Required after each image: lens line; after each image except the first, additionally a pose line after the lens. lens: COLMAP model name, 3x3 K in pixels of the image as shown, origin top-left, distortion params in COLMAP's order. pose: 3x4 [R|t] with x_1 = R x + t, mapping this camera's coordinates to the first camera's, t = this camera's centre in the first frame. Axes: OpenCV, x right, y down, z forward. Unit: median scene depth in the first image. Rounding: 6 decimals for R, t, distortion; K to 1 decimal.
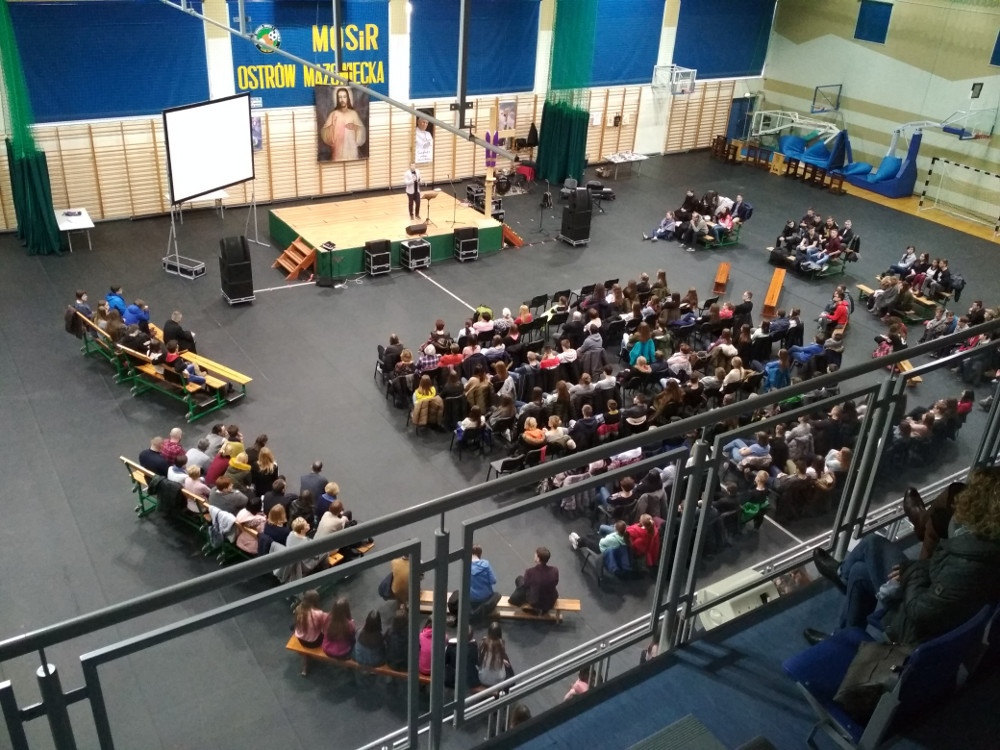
lens RADIAL K [[894.1, 0, 500.6], [0, 894.1, 377.6], [0, 0, 1]] dist [-0.045910, -0.037882]
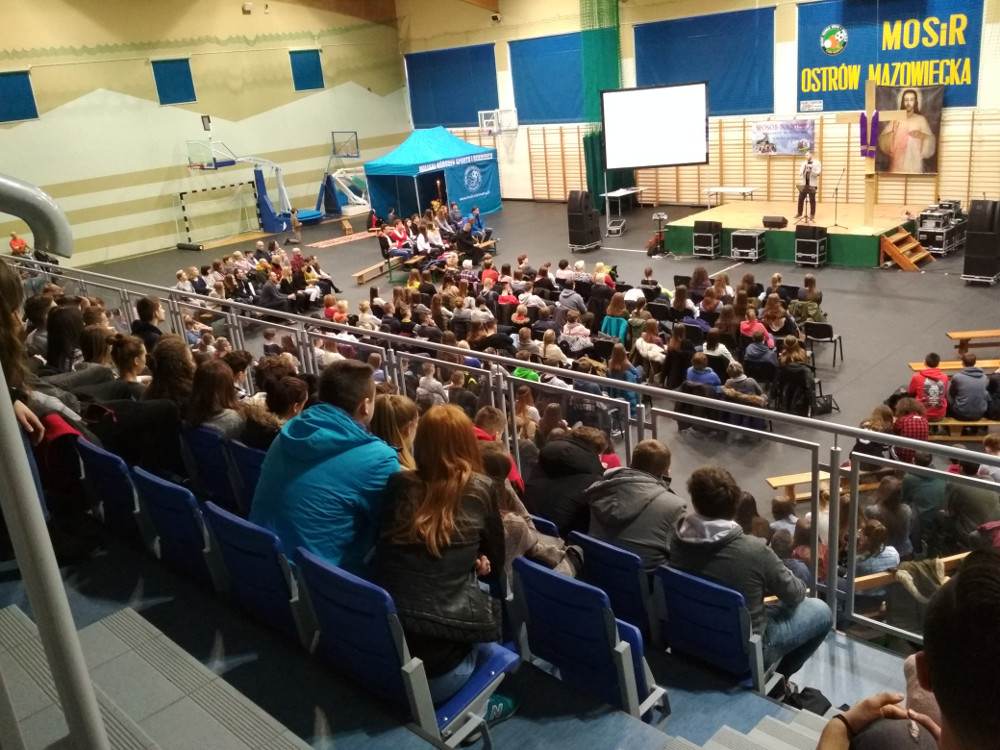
lens RADIAL K [[894.1, 0, 499.6], [0, 894.1, 373.4], [0, 0, 1]] dist [-0.045910, -0.037882]
pose [[0.214945, 0.225409, -0.950258, 0.627587], [-0.348545, 0.926631, 0.140965, -0.049906], [0.912313, 0.300908, 0.277740, 0.485503]]
